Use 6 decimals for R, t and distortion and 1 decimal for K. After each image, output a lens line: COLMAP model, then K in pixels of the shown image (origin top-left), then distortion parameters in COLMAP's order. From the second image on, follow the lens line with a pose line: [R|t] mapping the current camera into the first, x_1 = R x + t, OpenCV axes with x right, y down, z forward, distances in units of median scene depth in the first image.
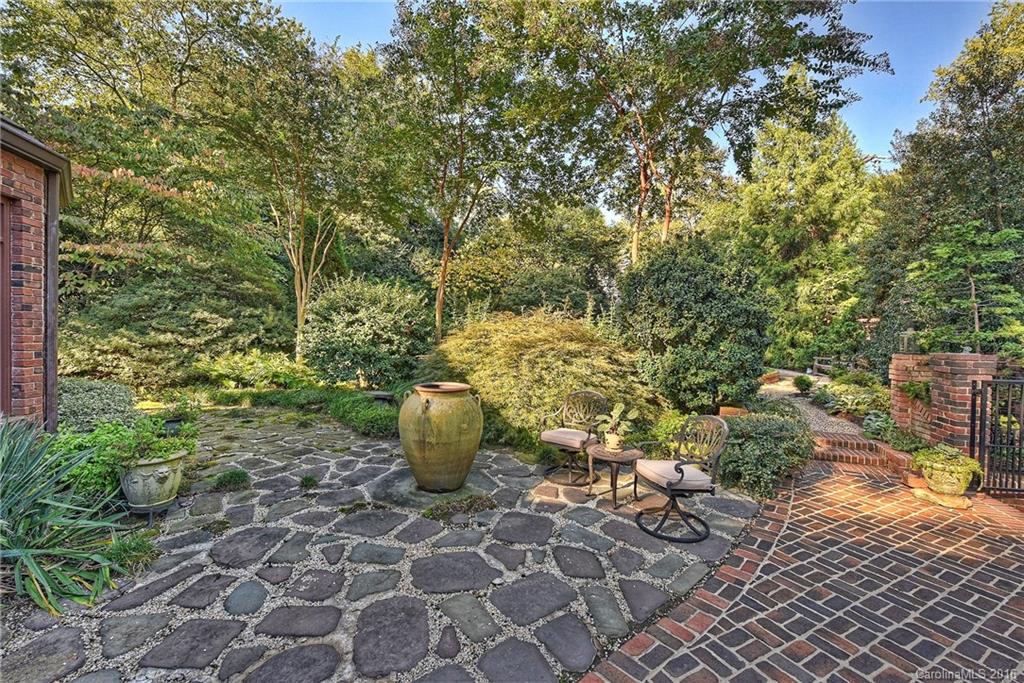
lens RADIAL K [[421.1, 0, 515.1], [0, 421.1, 337.1], [0, 0, 1]] dist [-0.002620, -0.000124]
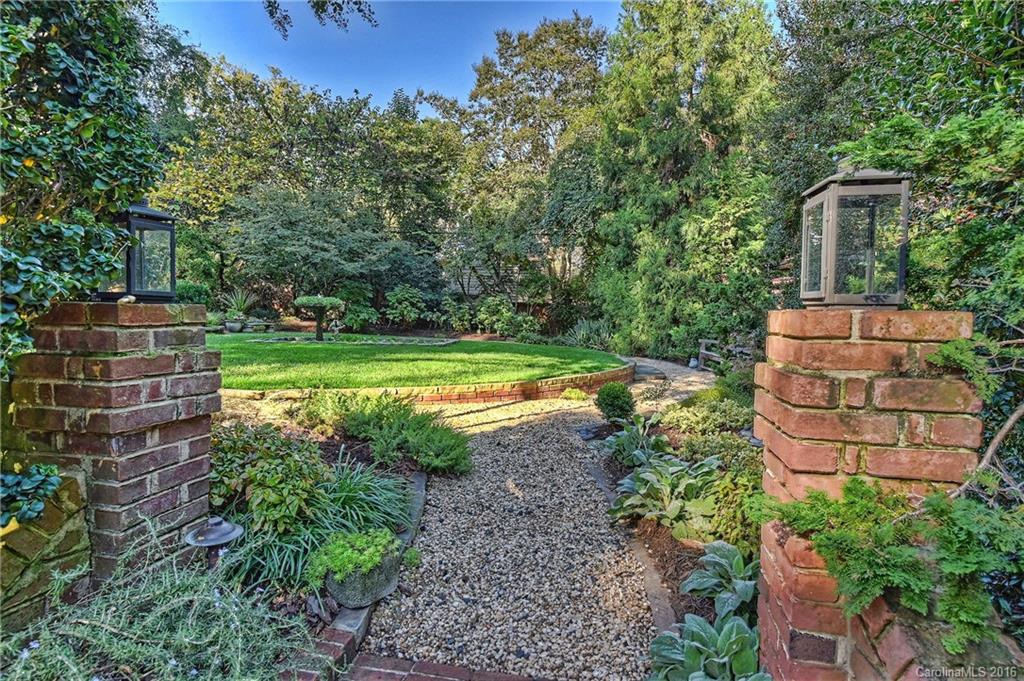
lens RADIAL K [[547.2, 0, 509.9], [0, 547.2, 339.4], [0, 0, 1]] dist [-0.003980, -0.000774]
pose [[0.976549, -0.016272, 0.214677, 0.250699], [0.008722, 0.999311, 0.036069, 0.014739], [-0.215117, -0.033350, 0.976019, 0.269006]]
